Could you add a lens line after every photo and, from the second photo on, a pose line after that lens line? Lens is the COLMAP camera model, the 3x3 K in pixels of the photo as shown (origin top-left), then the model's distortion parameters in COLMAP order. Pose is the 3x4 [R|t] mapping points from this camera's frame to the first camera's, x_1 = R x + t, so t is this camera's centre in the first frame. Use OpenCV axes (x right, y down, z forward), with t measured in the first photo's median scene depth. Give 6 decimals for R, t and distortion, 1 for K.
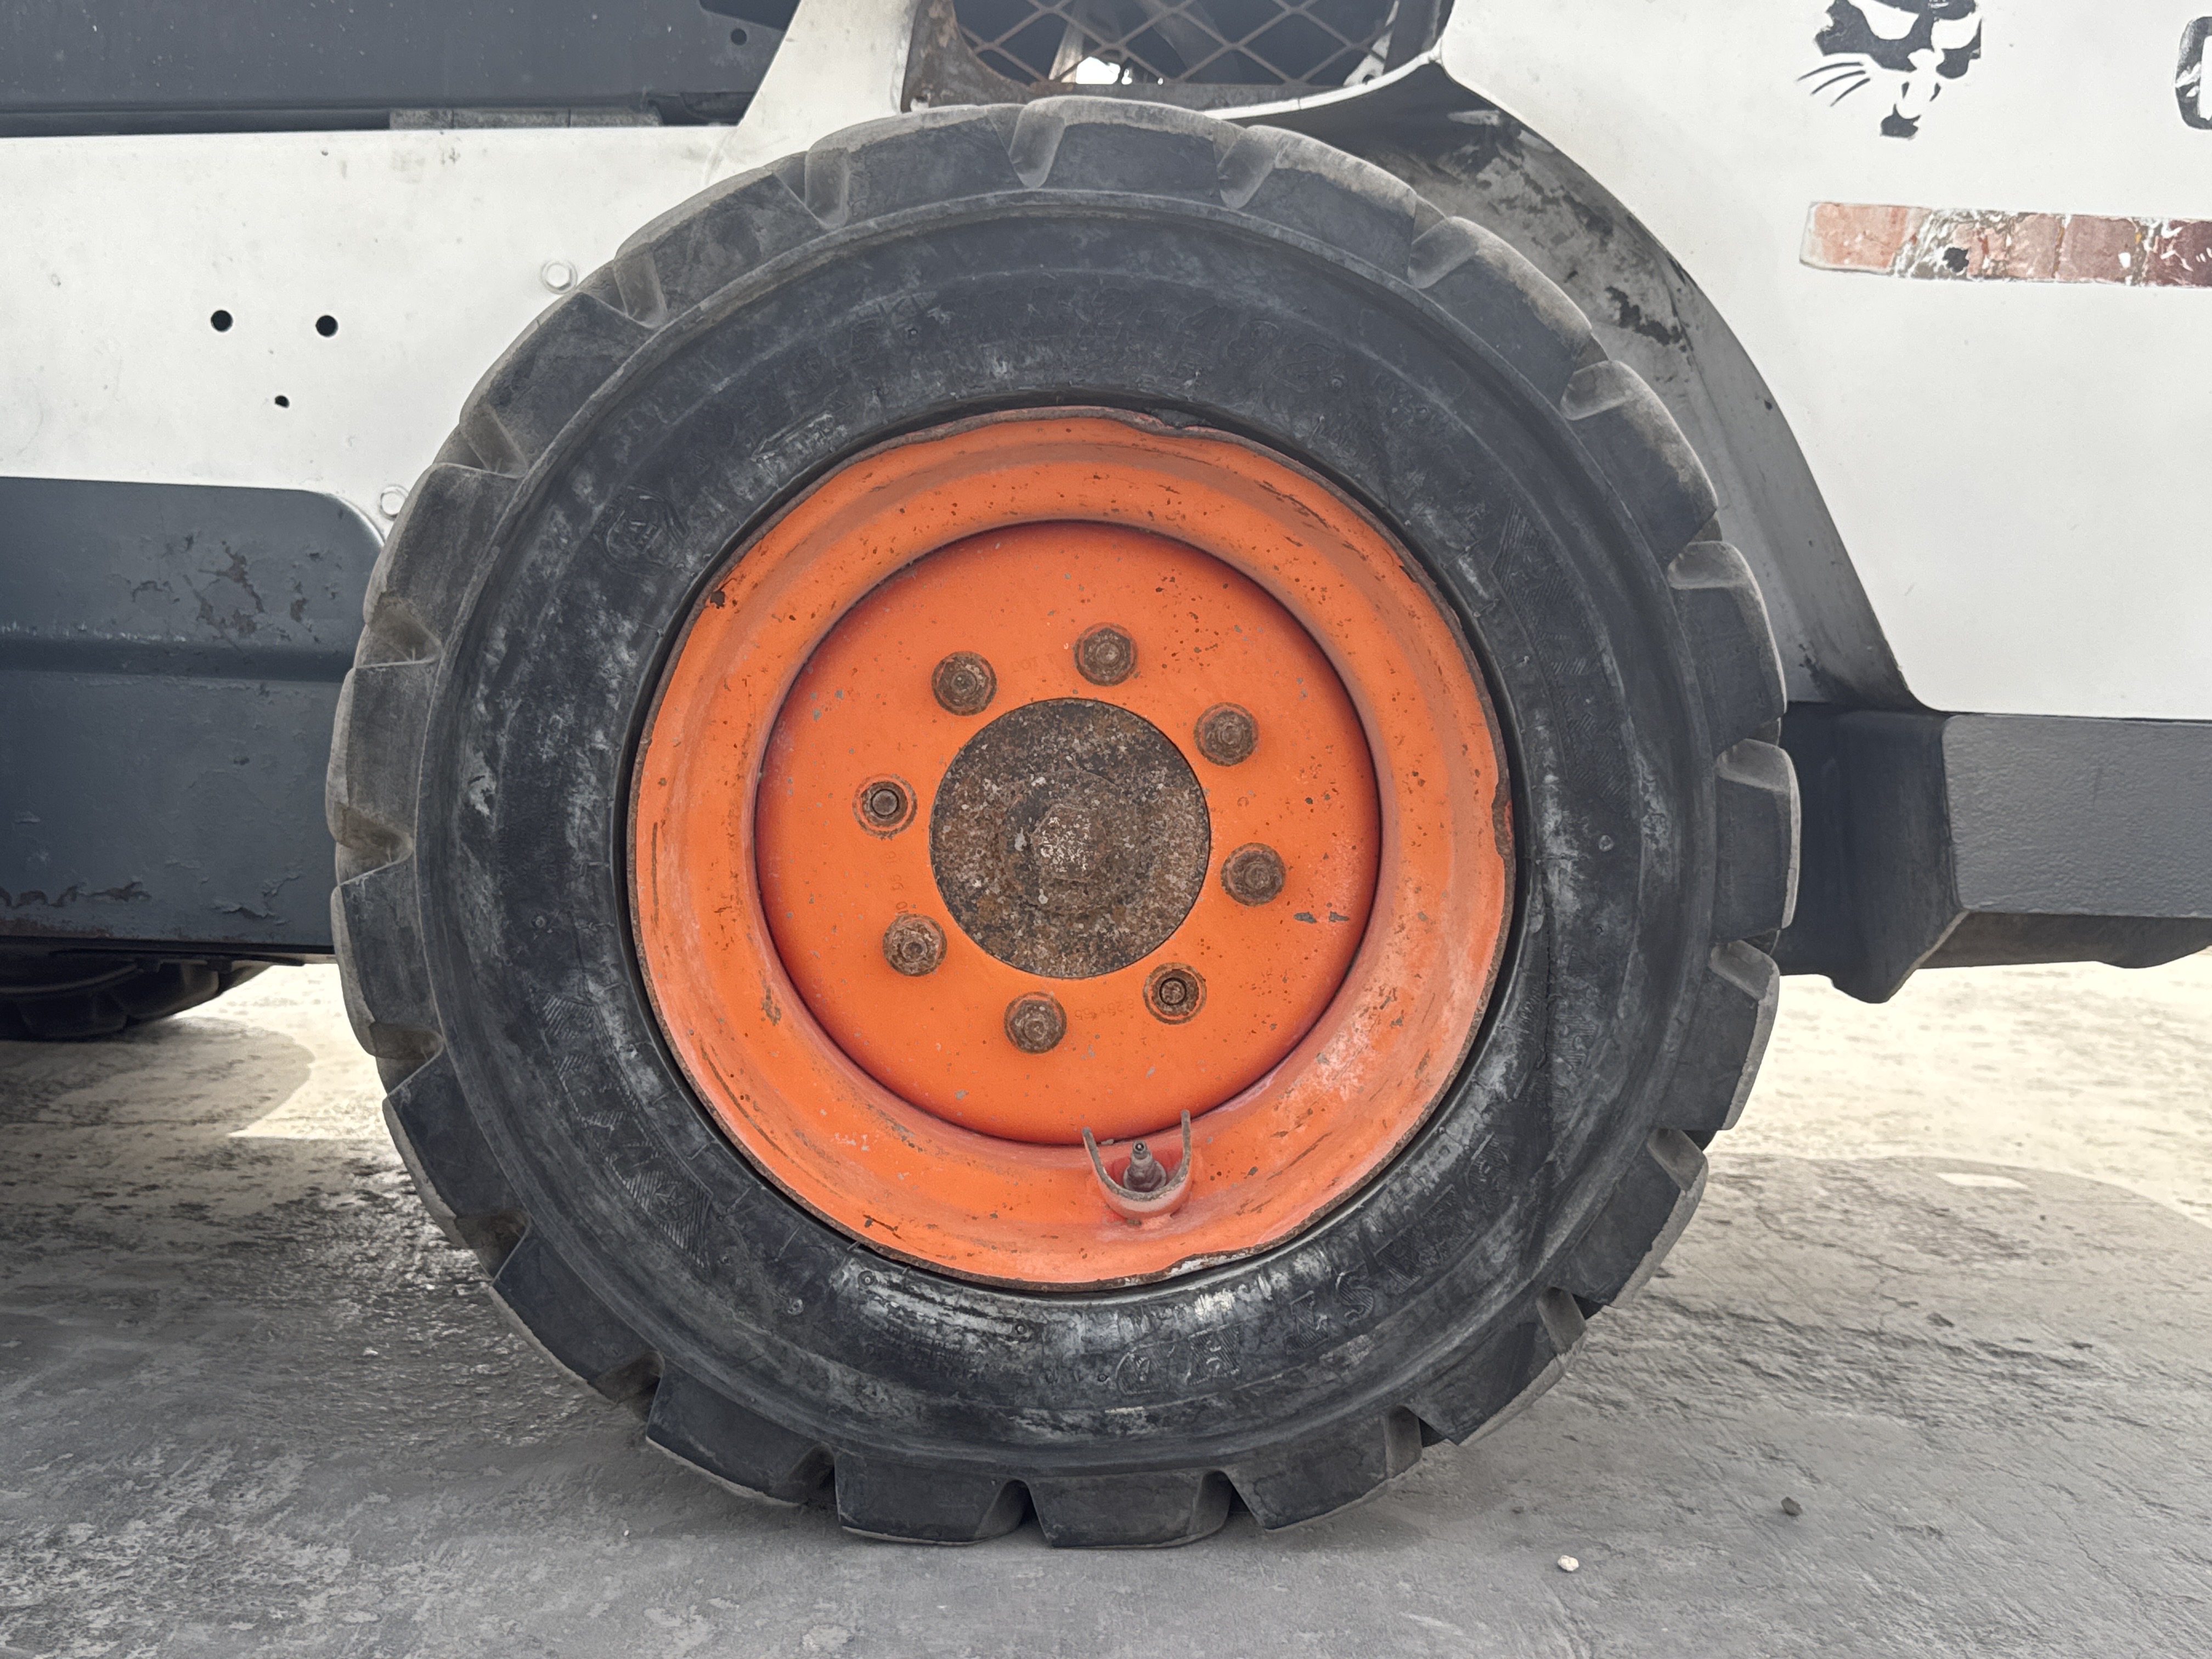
lens RADIAL K [[2245.8, 0, 1106.2], [0, 2245.8, 823.5], [0, 0, 1]] dist [0.033117, 0.000000]
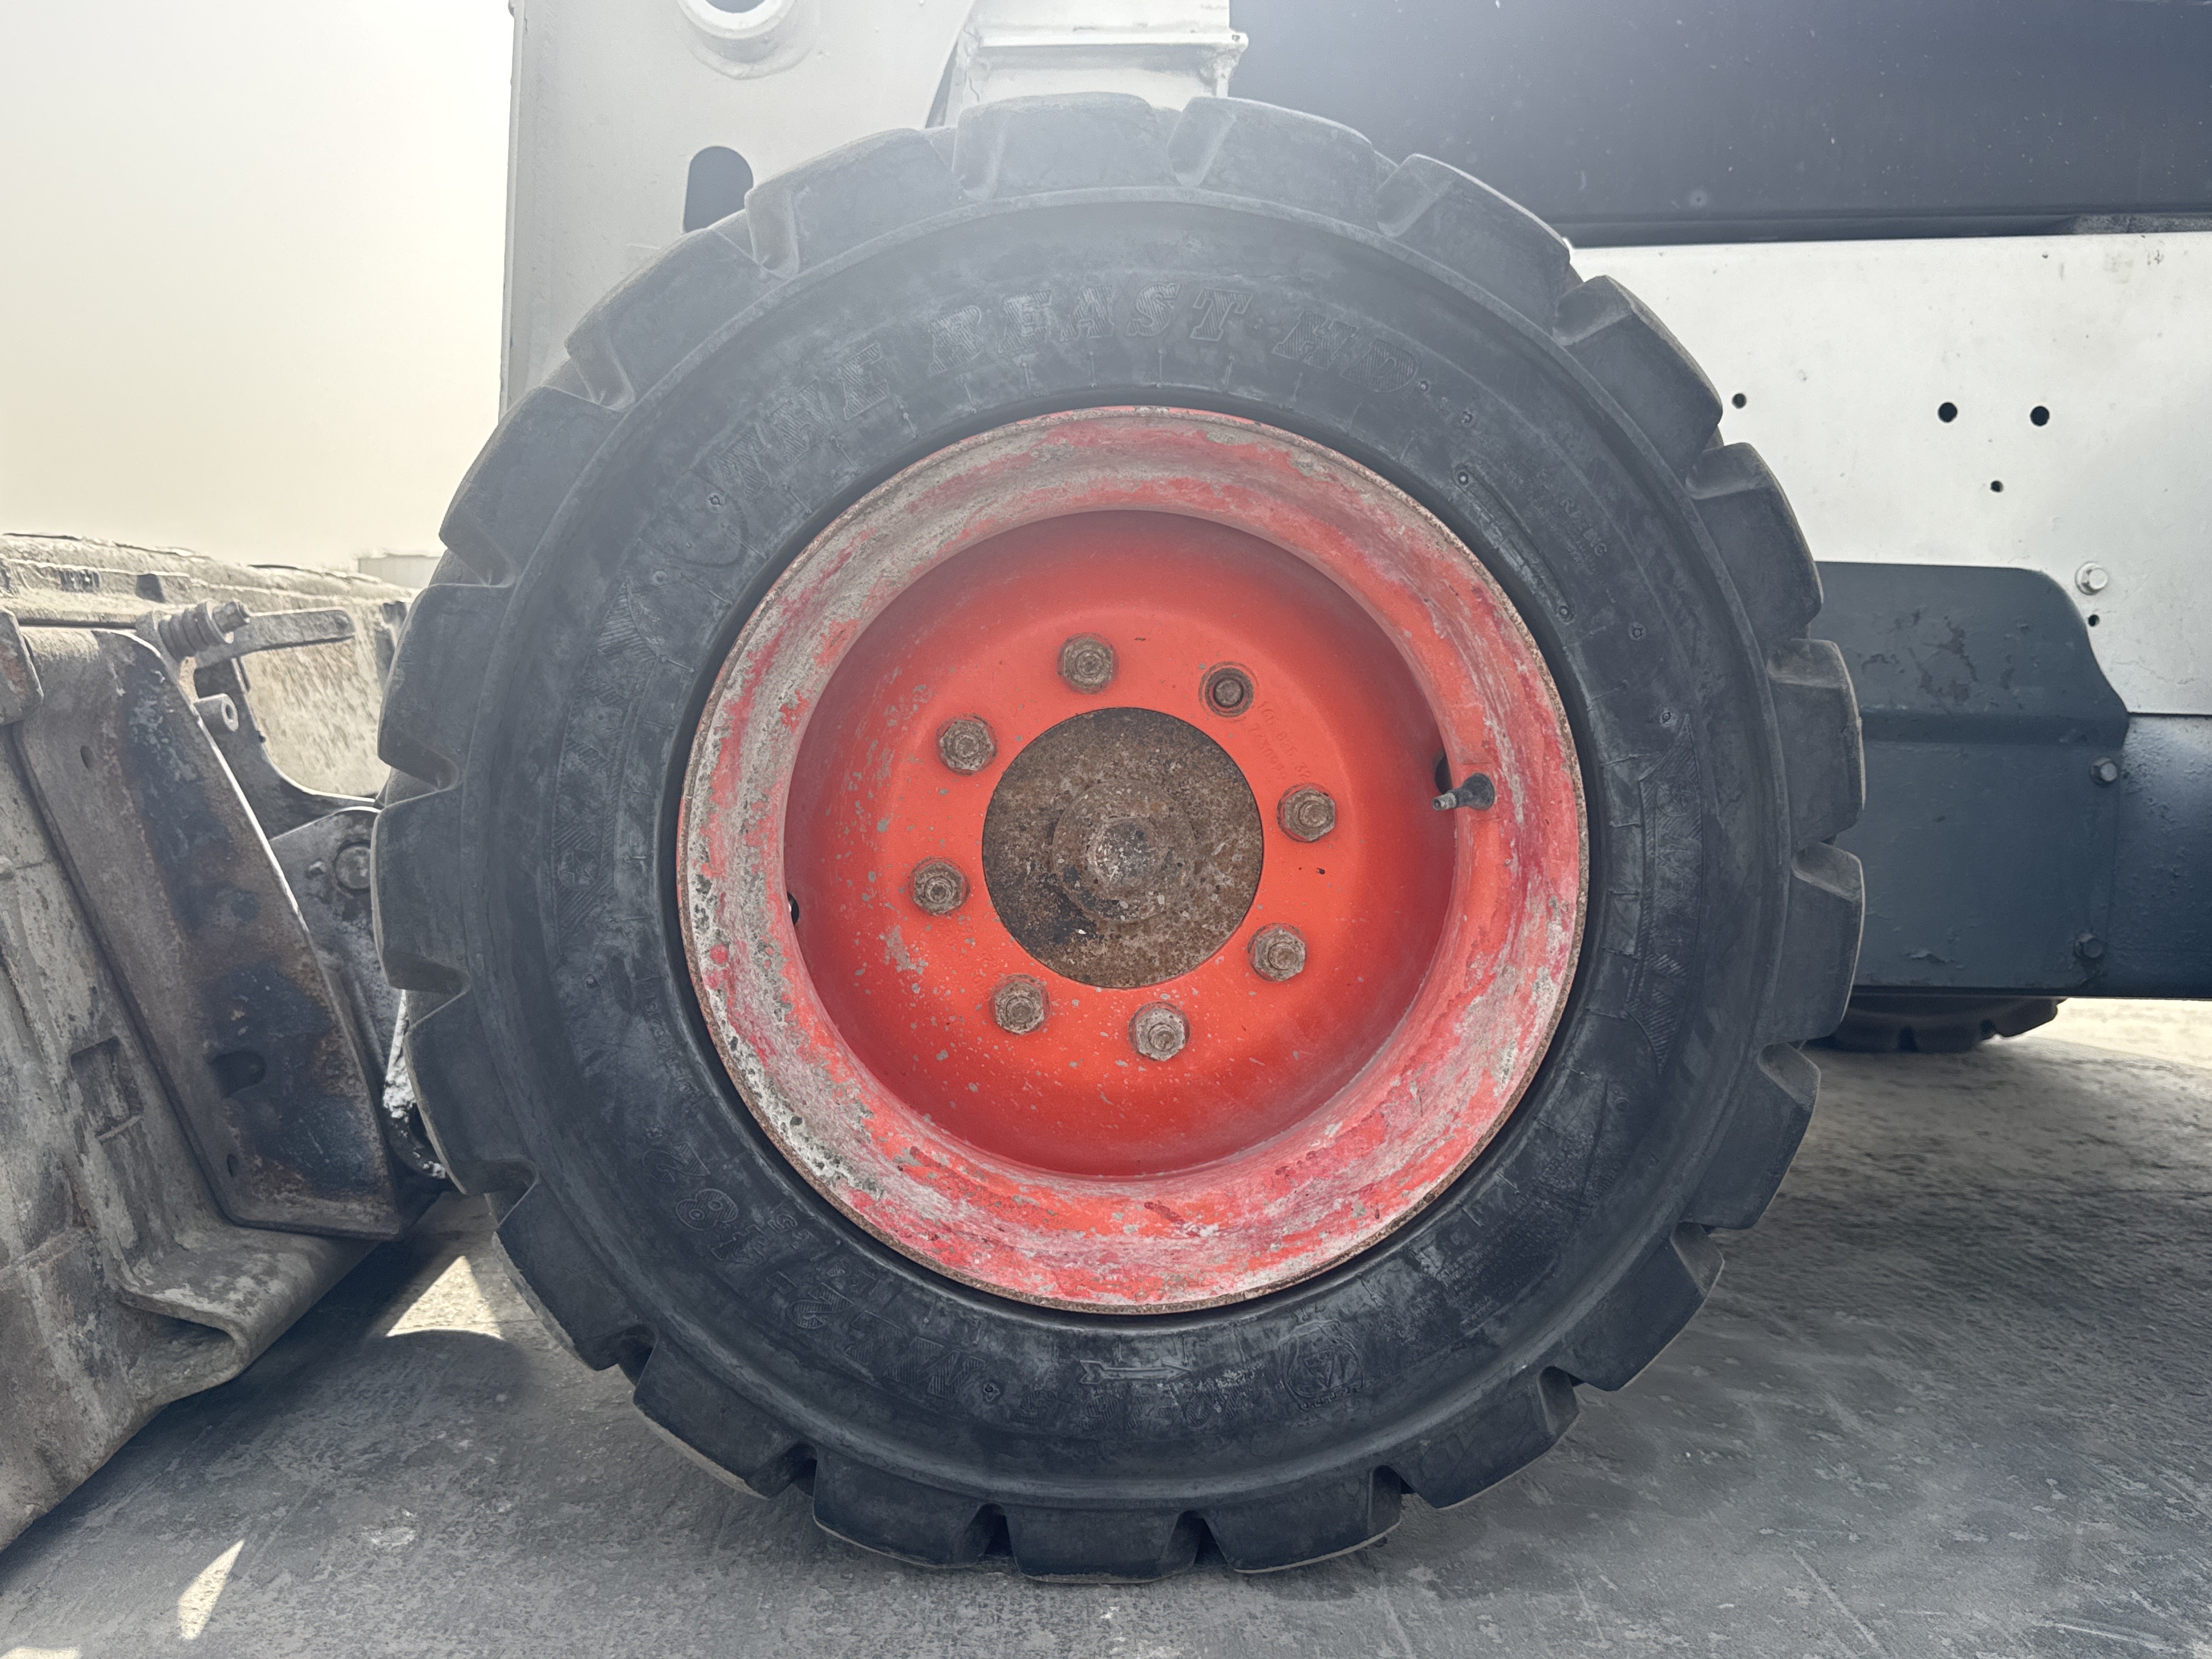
lens RADIAL K [[1981.7, 0, 1106.0], [0, 1981.7, 838.2], [0, 0, 1]] dist [0.059156, 0.005868]
pose [[0.994496, -0.014749, 0.103727, -0.889732], [0.015447, 0.999863, -0.005935, -0.019423], [-0.103625, 0.007505, 0.994588, 0.089287]]
